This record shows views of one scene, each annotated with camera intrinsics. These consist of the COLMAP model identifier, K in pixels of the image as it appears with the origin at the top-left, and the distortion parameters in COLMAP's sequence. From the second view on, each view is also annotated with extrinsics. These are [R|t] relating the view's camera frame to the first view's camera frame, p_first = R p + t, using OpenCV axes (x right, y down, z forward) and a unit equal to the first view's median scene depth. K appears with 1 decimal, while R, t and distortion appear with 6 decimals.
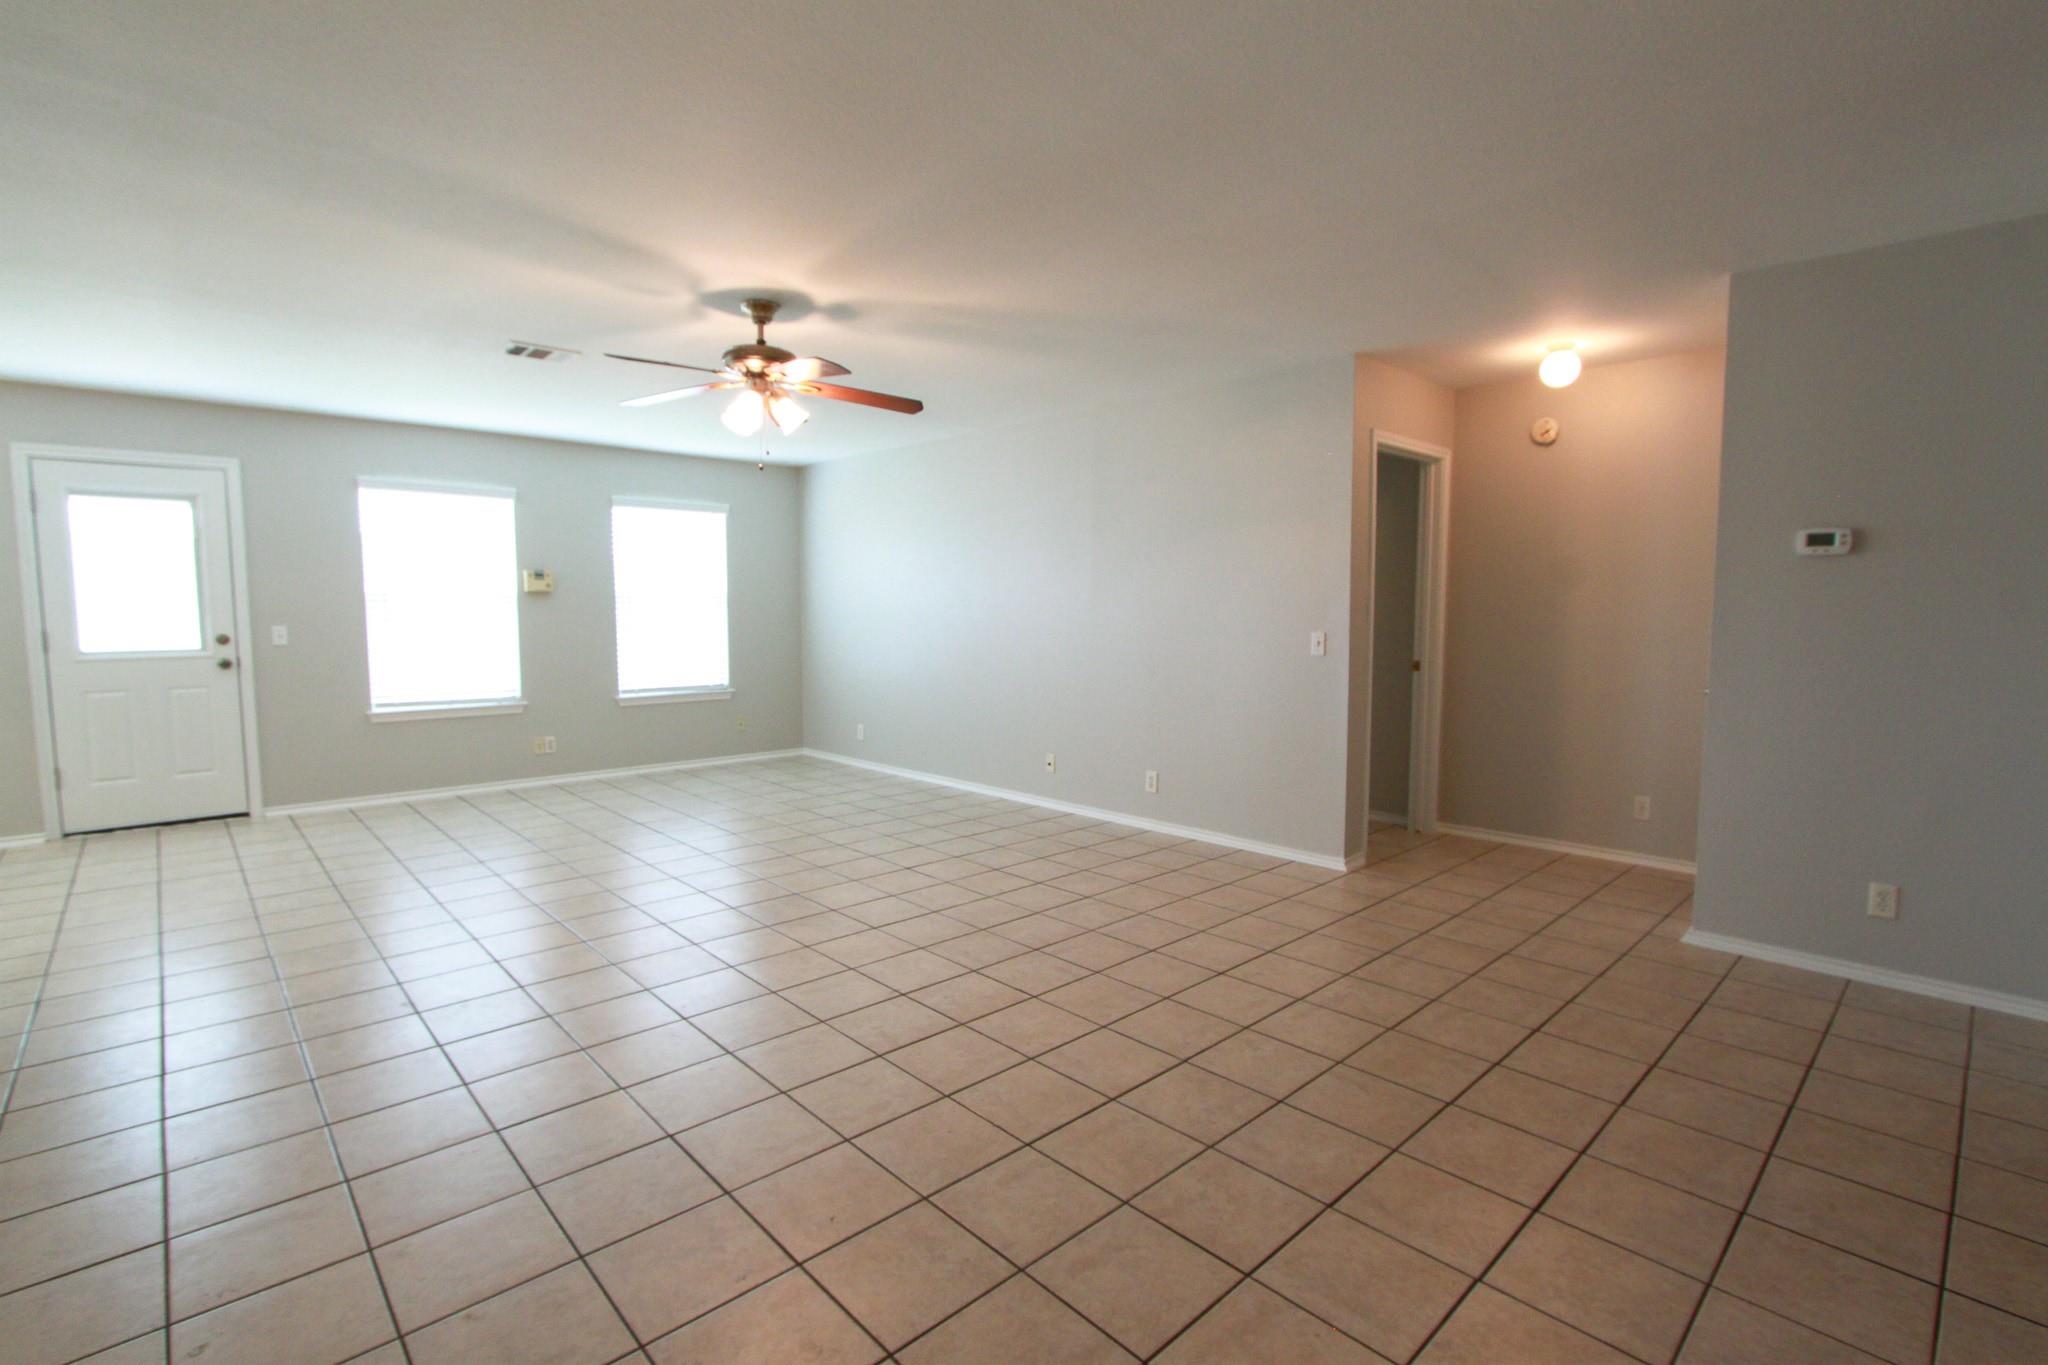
lens RADIAL K [[943.5, 0, 1010.9], [0, 943.5, 685.9], [0, 0, 1]] dist [-0.025236, 0.005597]
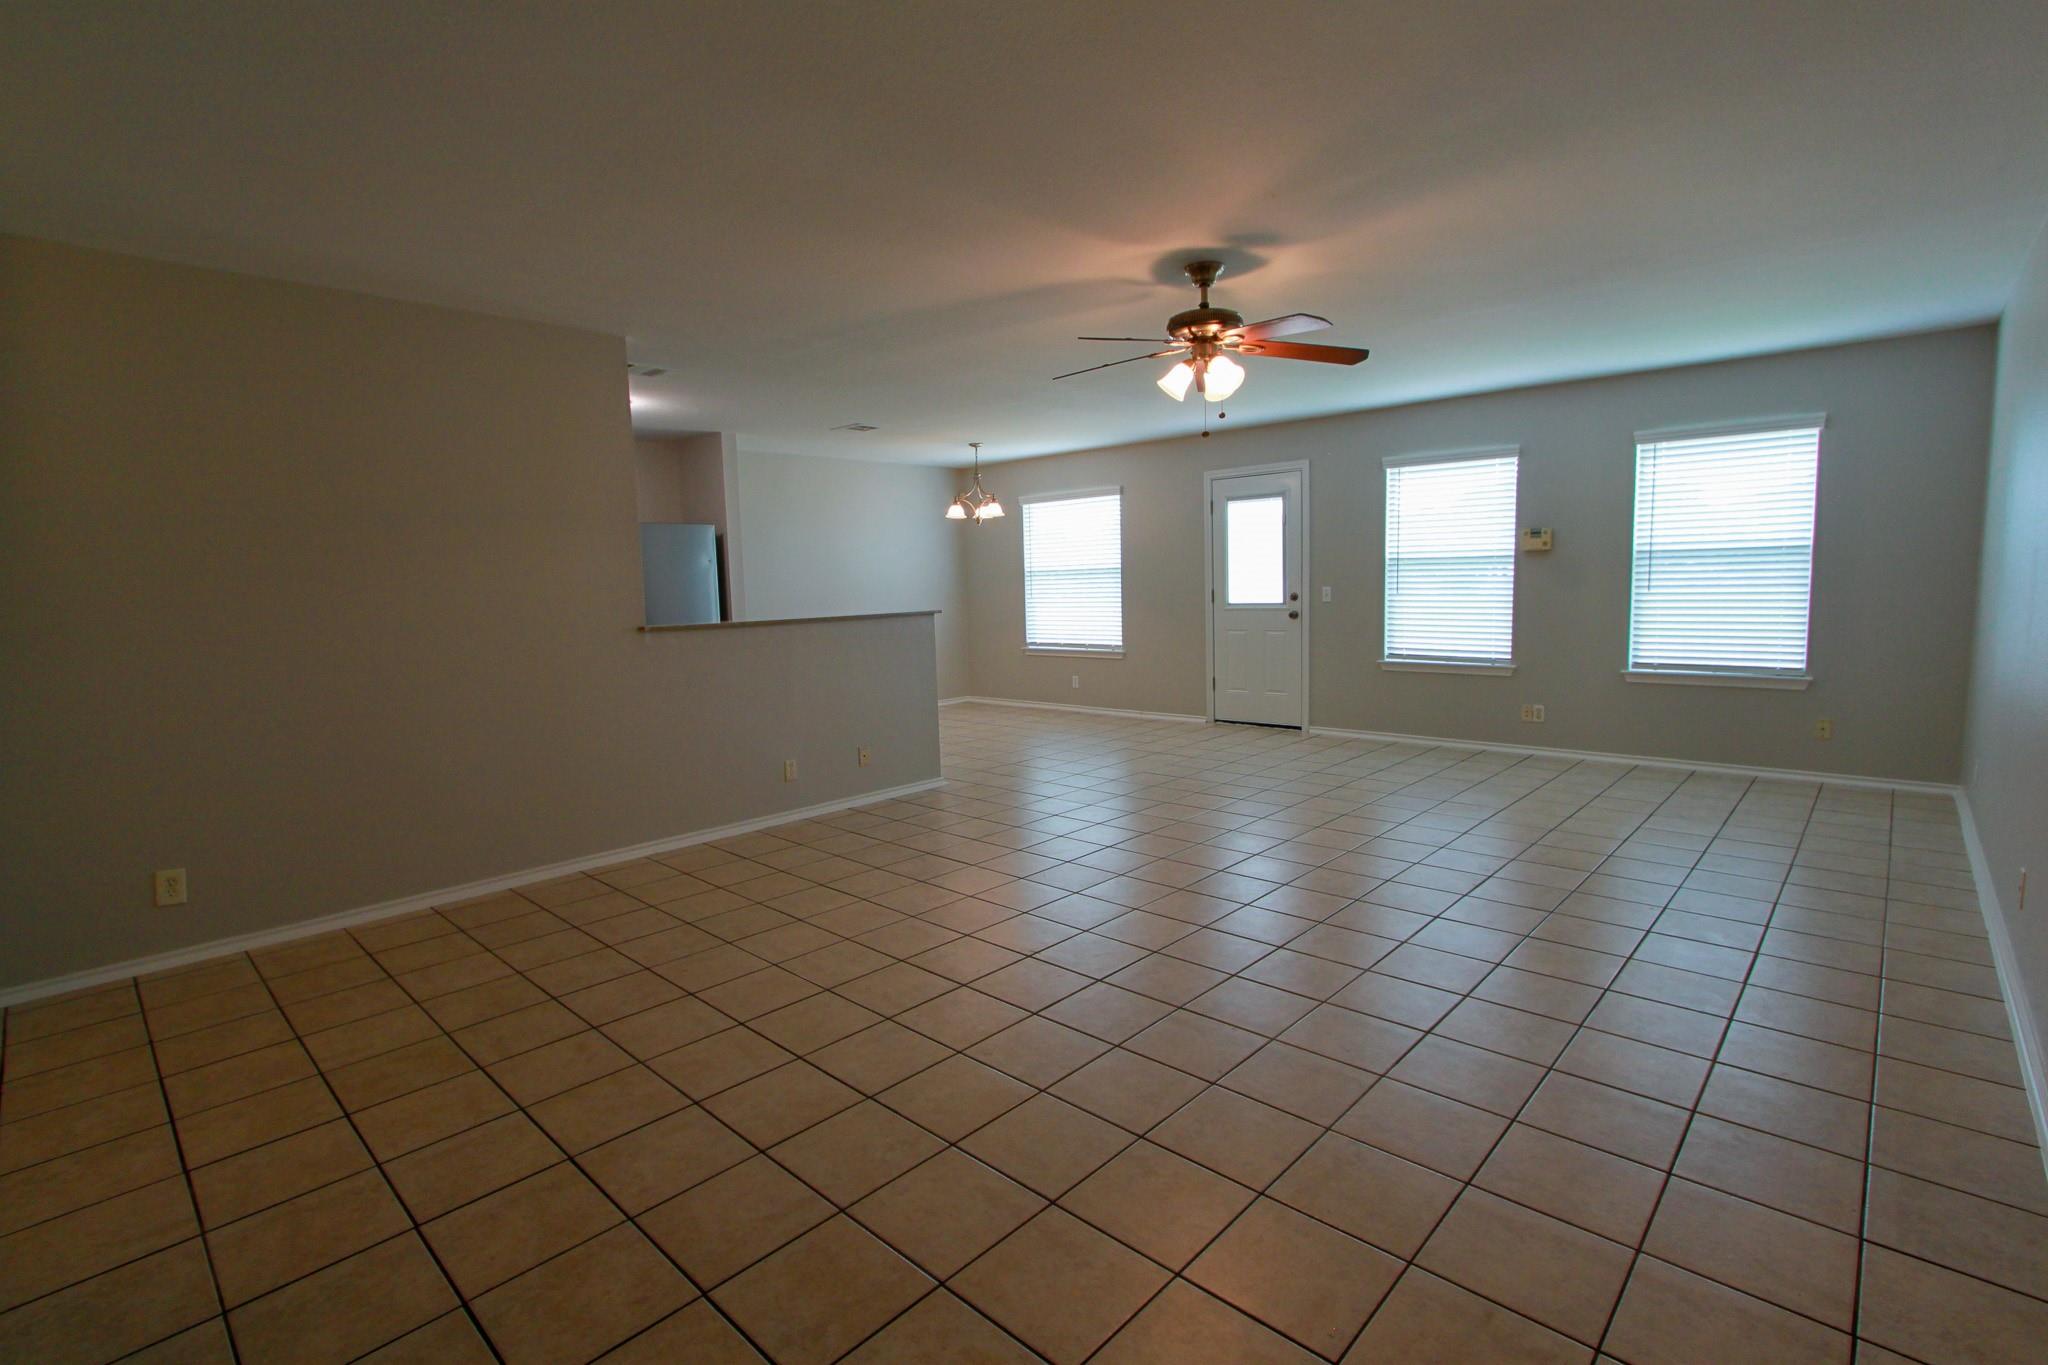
lens RADIAL K [[943.5, 0, 1019.0], [0, 943.5, 681.1], [0, 0, 1]] dist [-0.025236, 0.005597]
pose [[0.068431, 0.103227, -0.992301, 0.495209], [-0.056648, 0.993430, 0.099438, -0.041357], [0.996046, 0.049407, 0.073829, 0.506538]]
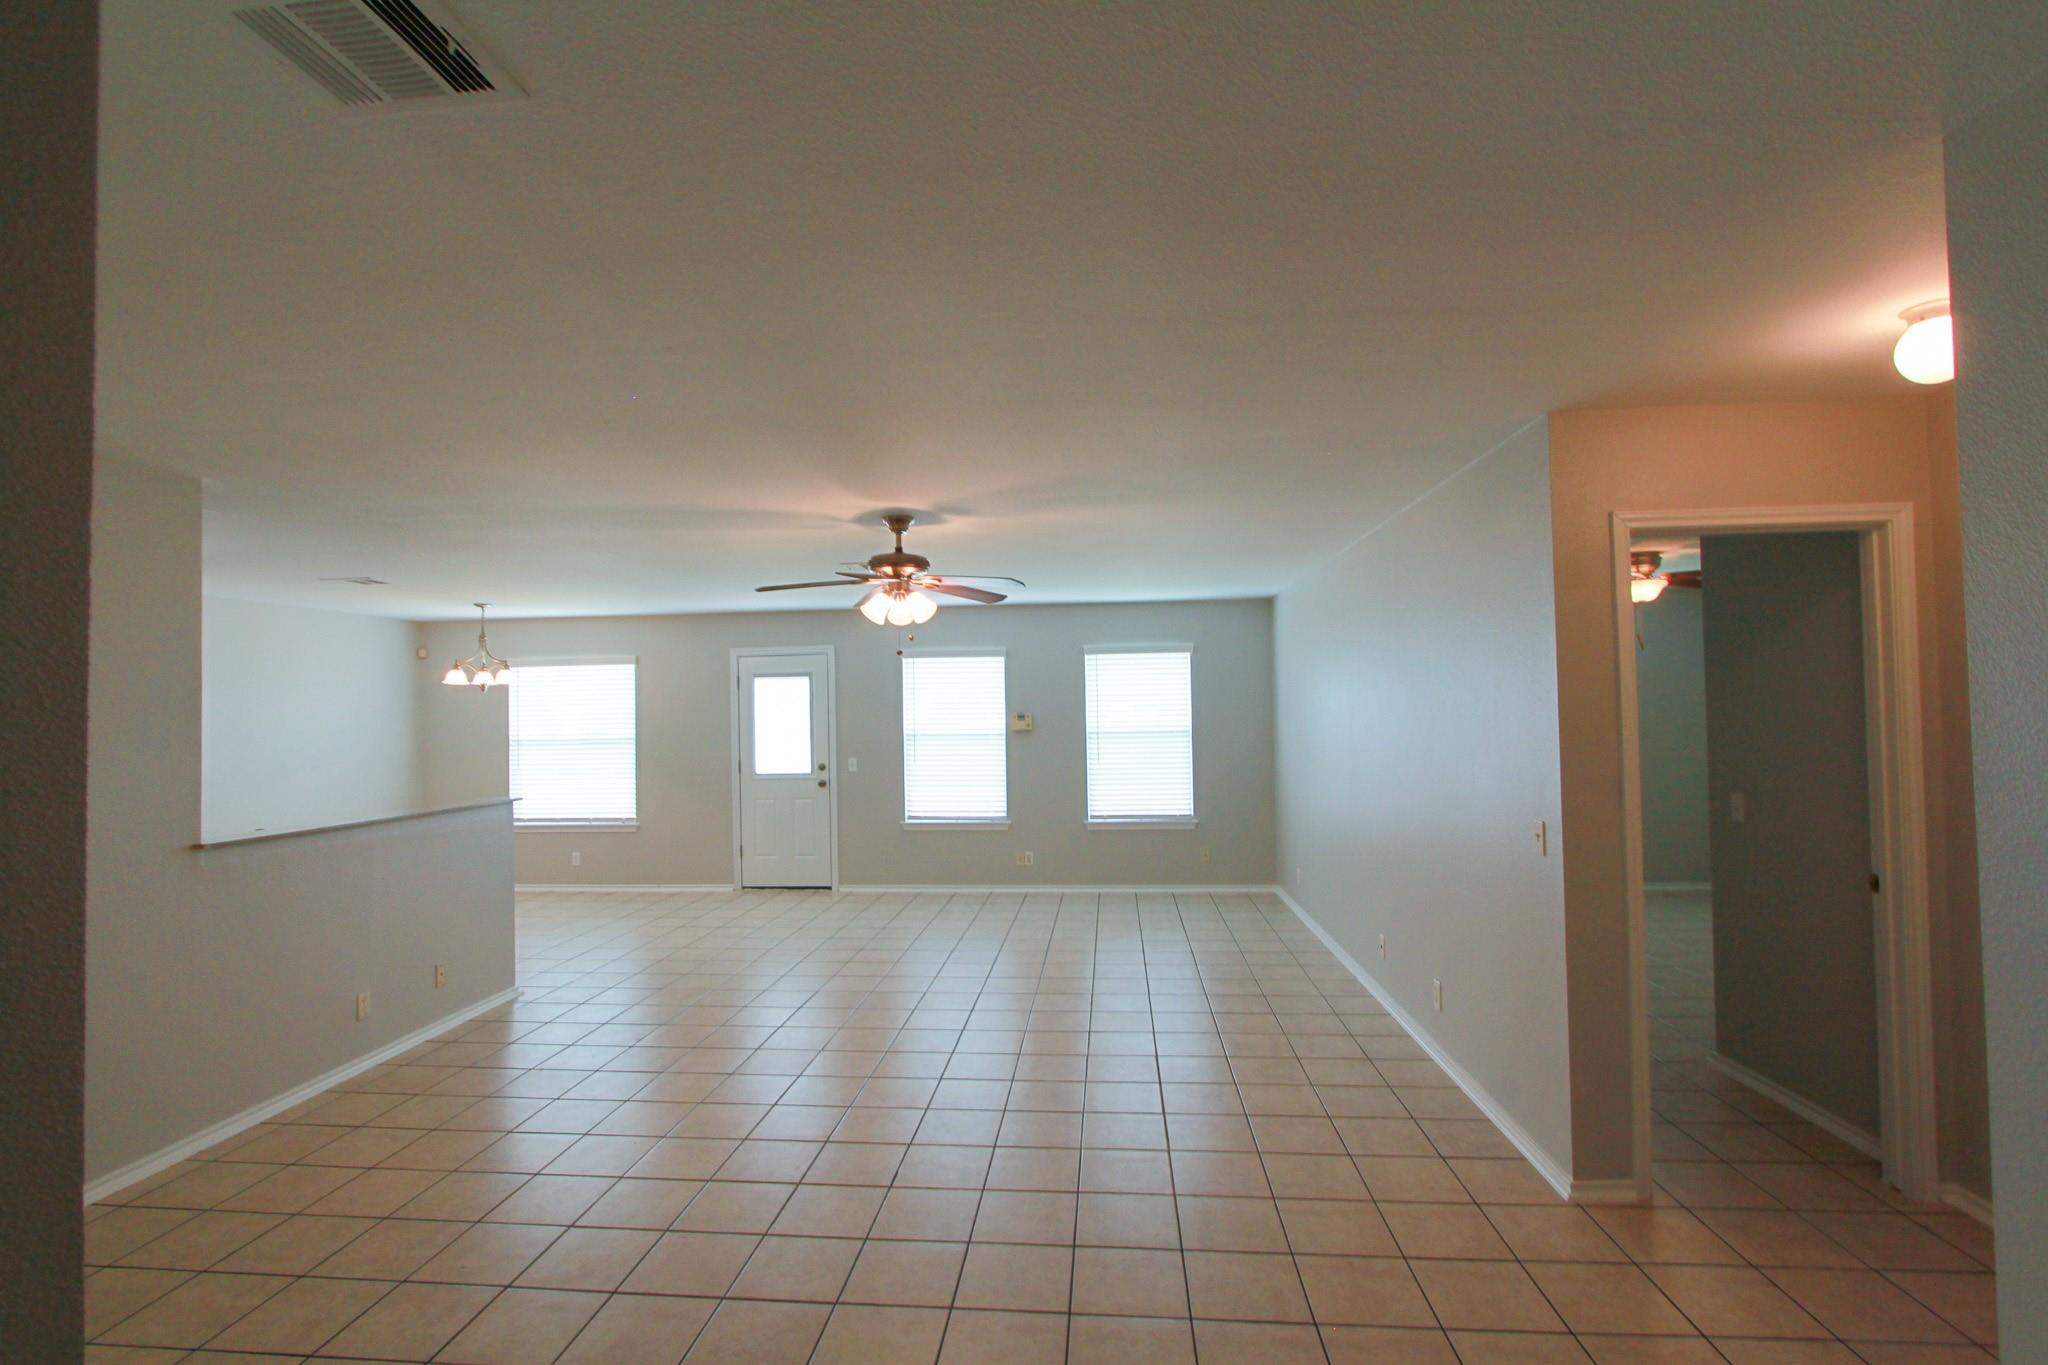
lens RADIAL K [[943.5, 0, 1020.0], [0, 943.5, 688.0], [0, 0, 1]] dist [-0.025236, 0.005597]
pose [[0.667583, -0.031187, -0.743882, 0.486285], [-0.044967, 0.995609, -0.082096, -0.066164], [0.743176, 0.088257, 0.663249, 0.225811]]
